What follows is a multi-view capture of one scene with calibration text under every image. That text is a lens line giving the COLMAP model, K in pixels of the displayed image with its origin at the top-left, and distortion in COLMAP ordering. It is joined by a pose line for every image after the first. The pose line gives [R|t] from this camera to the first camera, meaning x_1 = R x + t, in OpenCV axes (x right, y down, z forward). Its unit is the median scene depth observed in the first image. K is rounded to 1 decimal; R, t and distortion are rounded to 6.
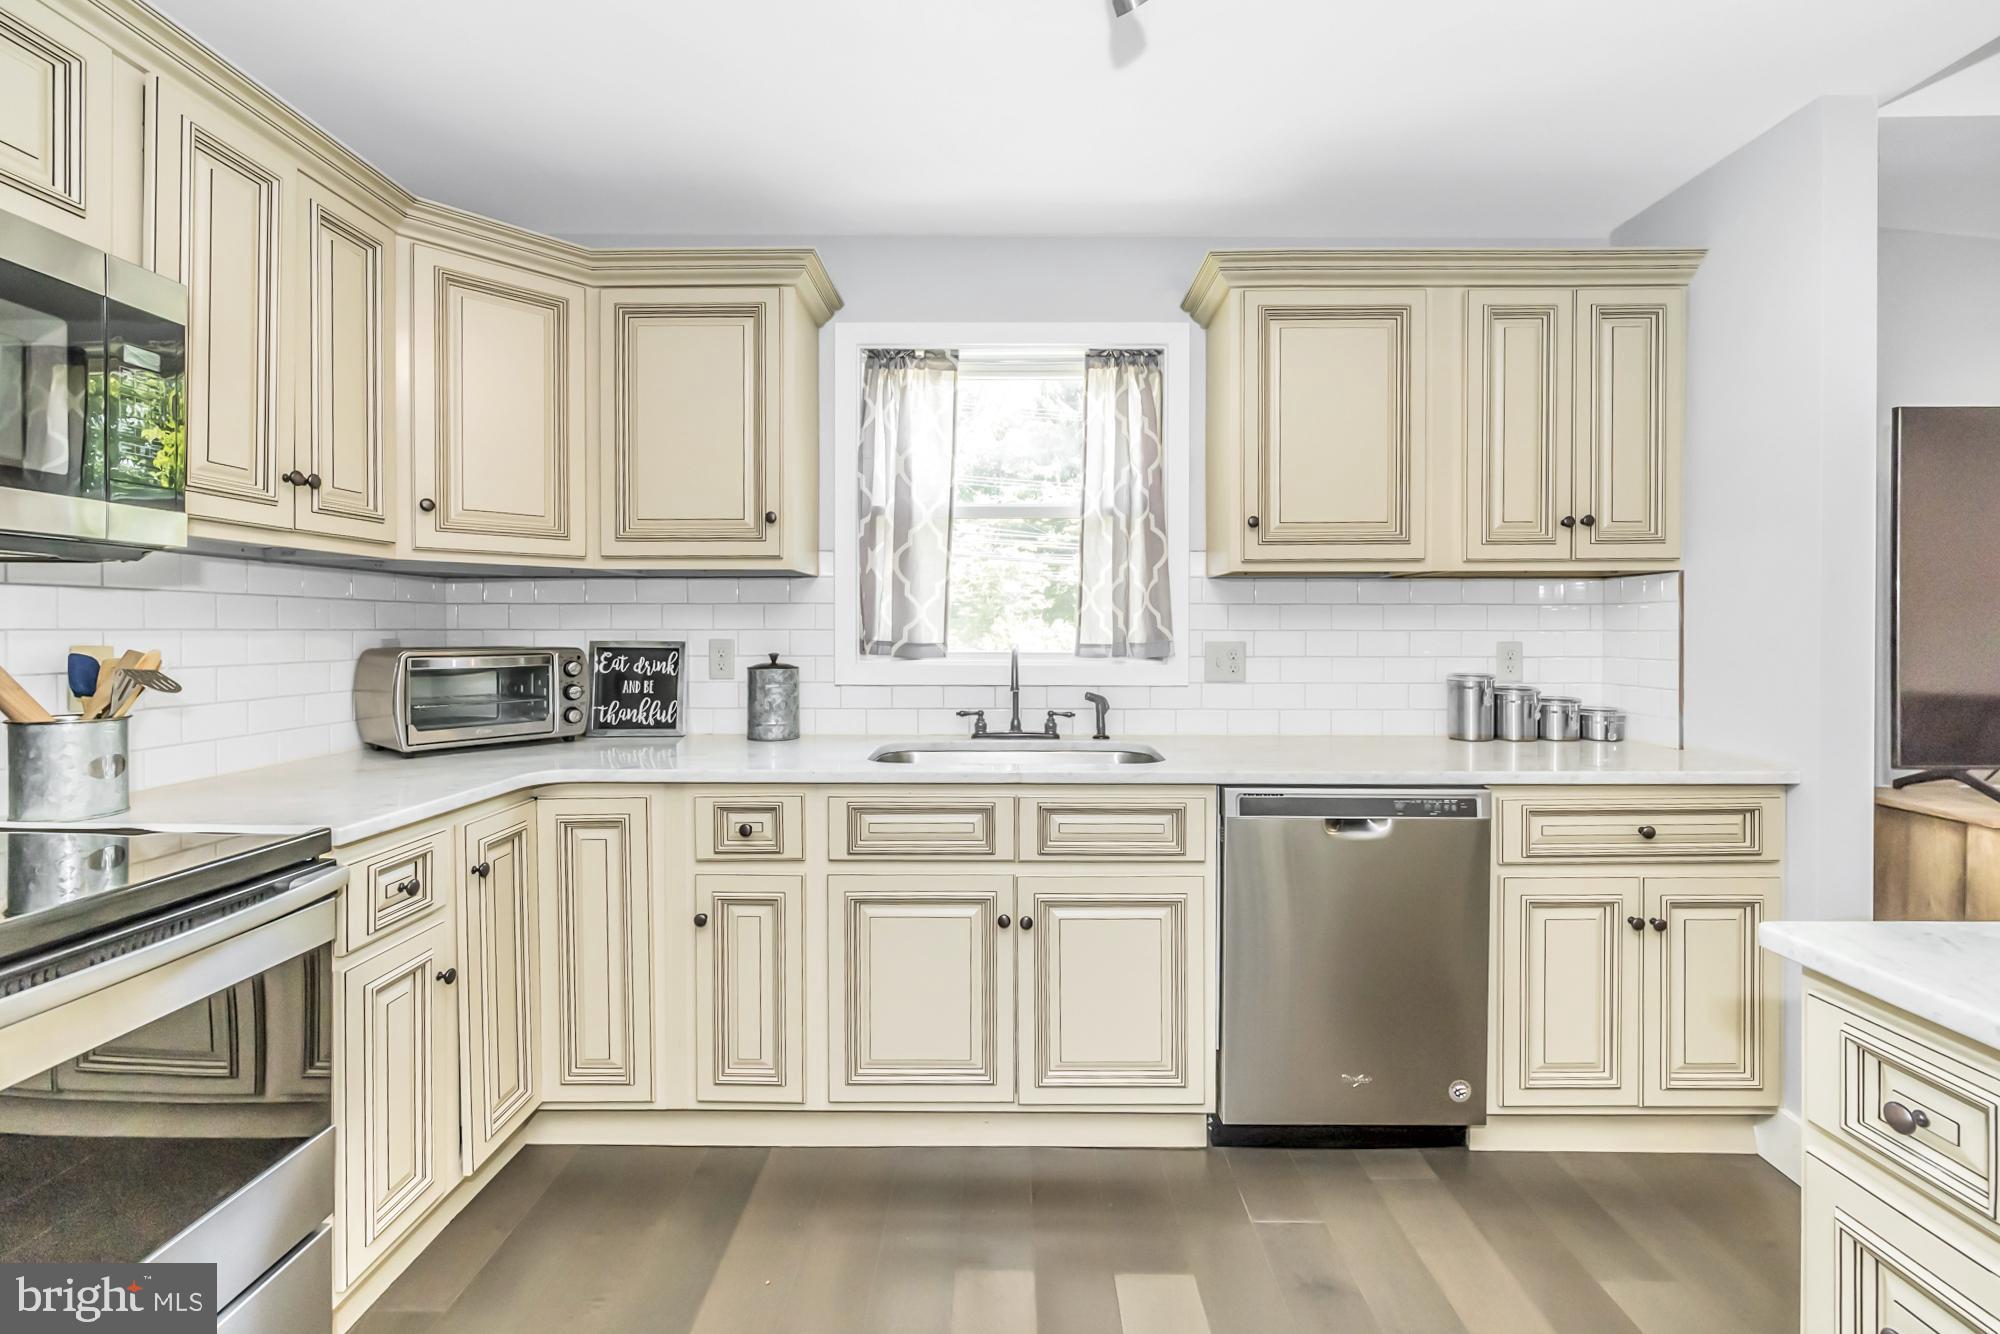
lens RADIAL K [[855.3, 0, 1000.7], [0, 855.3, 637.6], [0, 0, 1]] dist [-0.001473, -0.000023]
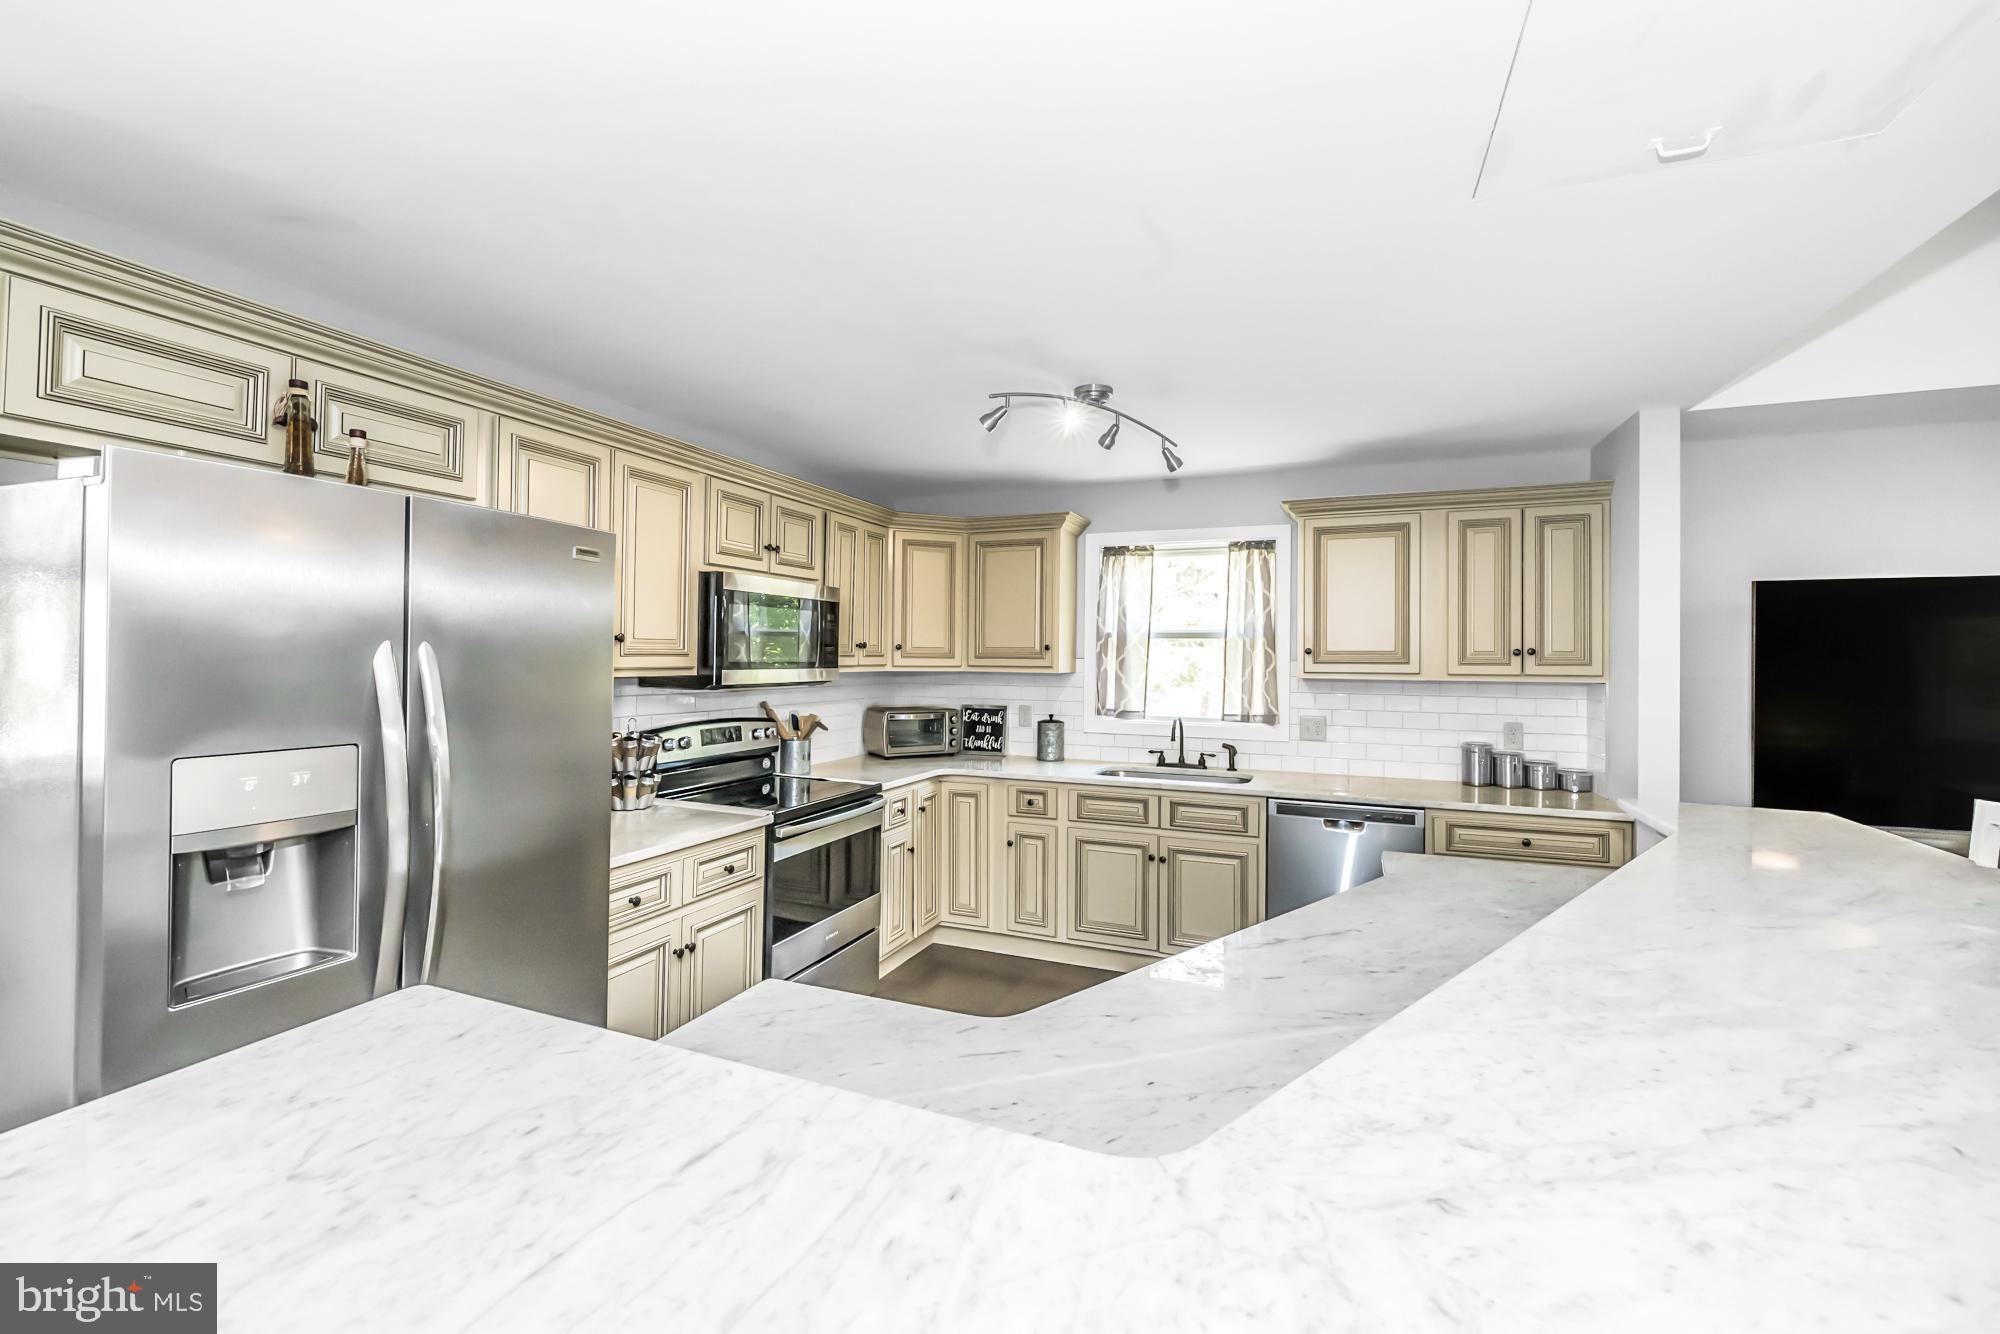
lens RADIAL K [[829.7, 0, 1002.5], [0, 829.7, 652.4], [0, 0, 1]] dist [0.000638, -0.000152]
pose [[0.930742, 0.007008, -0.365609, 0.318937], [-0.012832, 0.999826, -0.013502, -0.097232], [0.365451, 0.017259, 0.930671, -0.780259]]
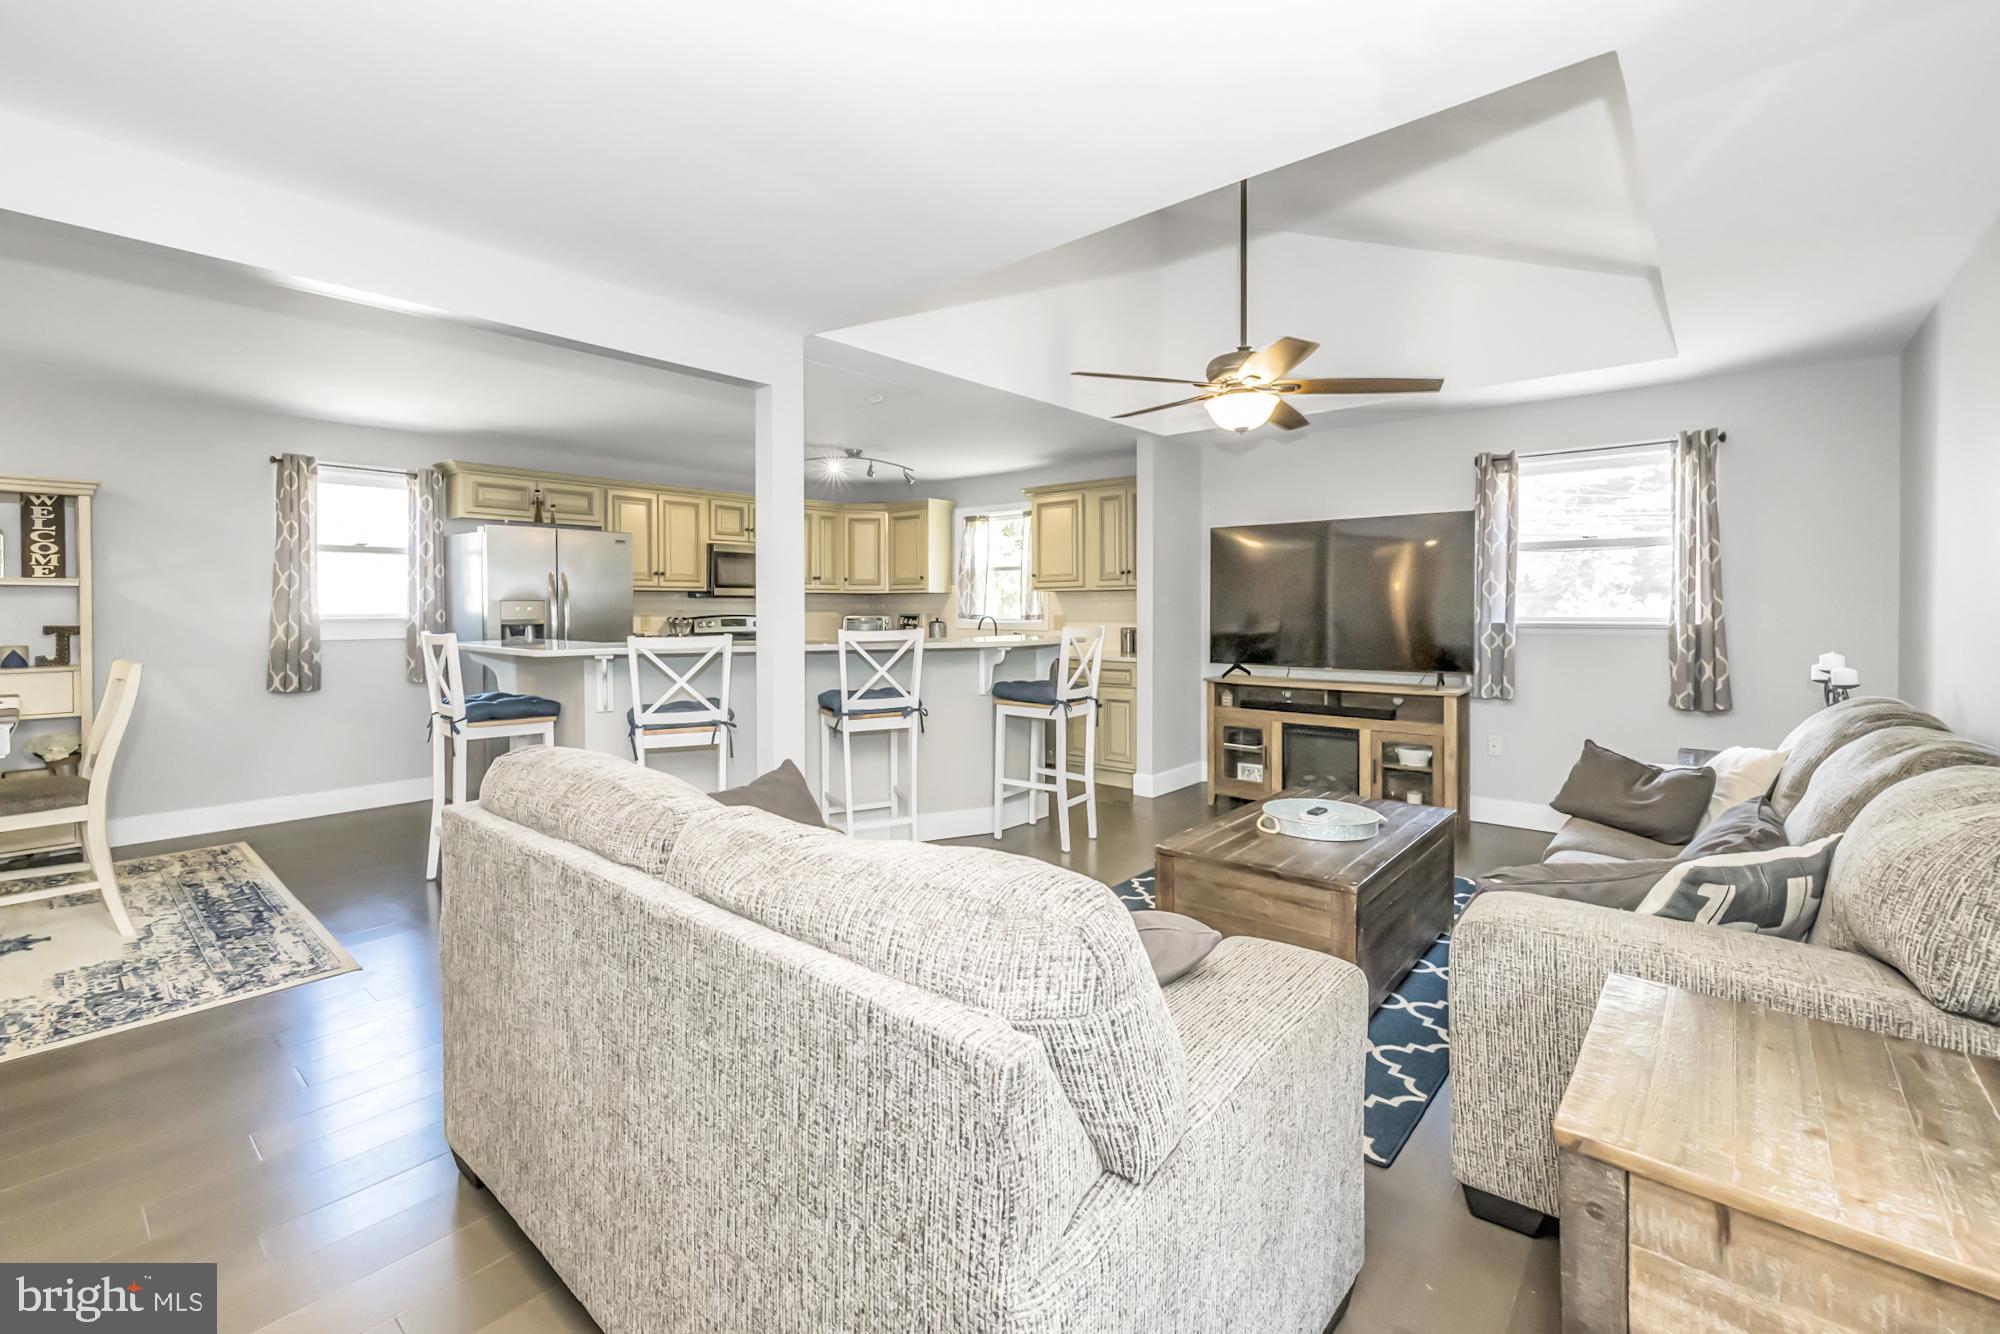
lens RADIAL K [[855.3, 0, 1000.7], [0, 855.3, 637.6], [0, 0, 1]] dist [-0.001473, -0.000023]
pose [[0.769166, 0.021948, -0.638672, 2.063599], [-0.004113, 0.999559, 0.029397, -0.002060], [0.639036, -0.019985, 0.768917, -1.364861]]
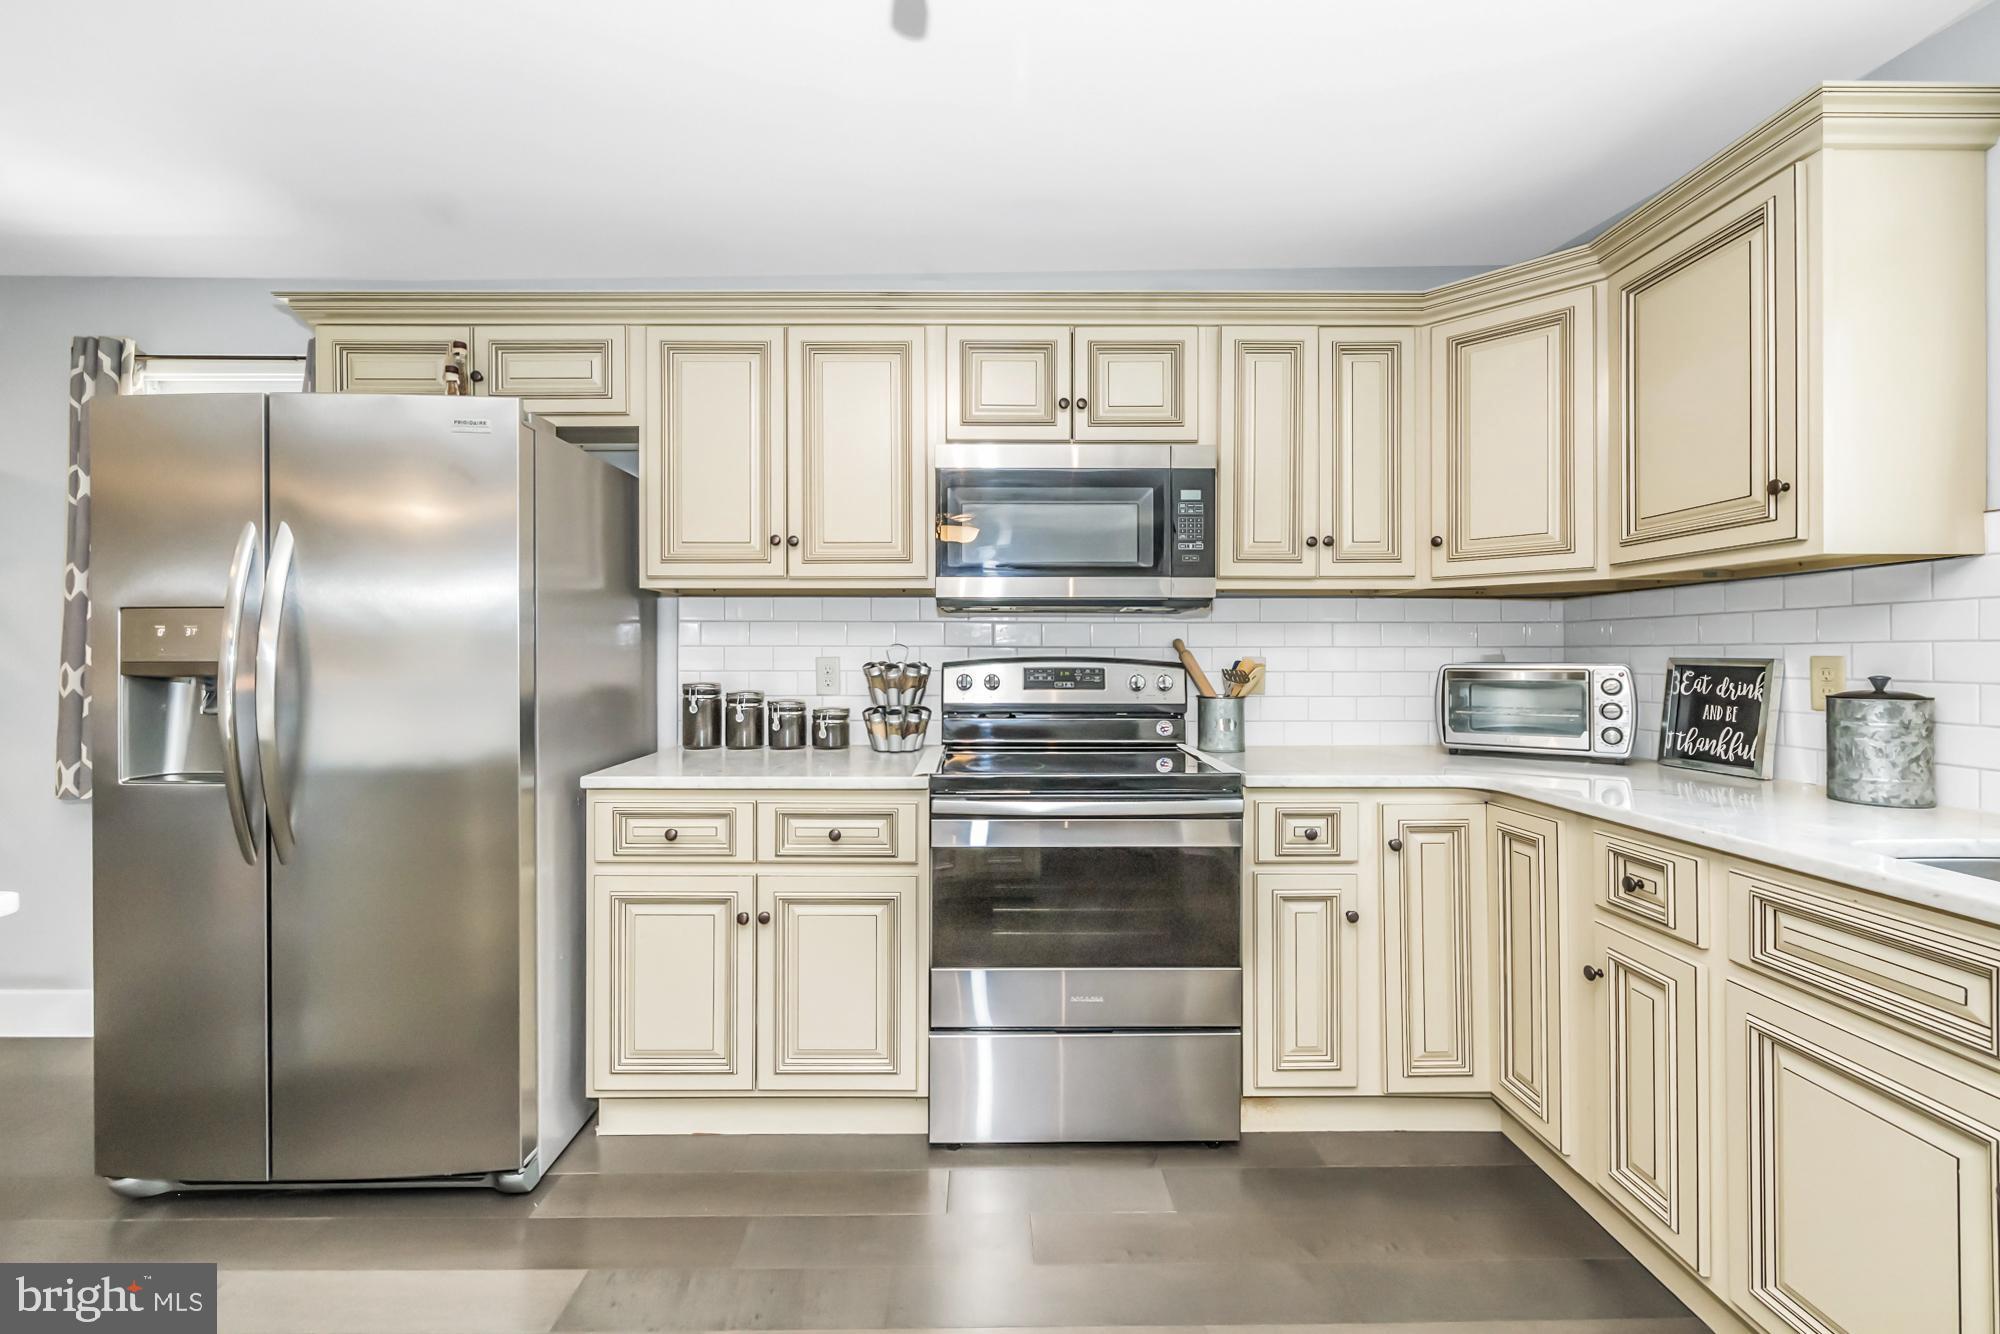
lens RADIAL K [[829.7, 0, 1002.5], [0, 829.7, 652.4], [0, 0, 1]] dist [0.000638, -0.000152]
pose [[0.020889, -0.003837, -0.999774, 0.402320], [-0.008142, 0.999959, -0.004008, 0.008159], [0.999749, 0.008224, 0.020857, 0.312571]]
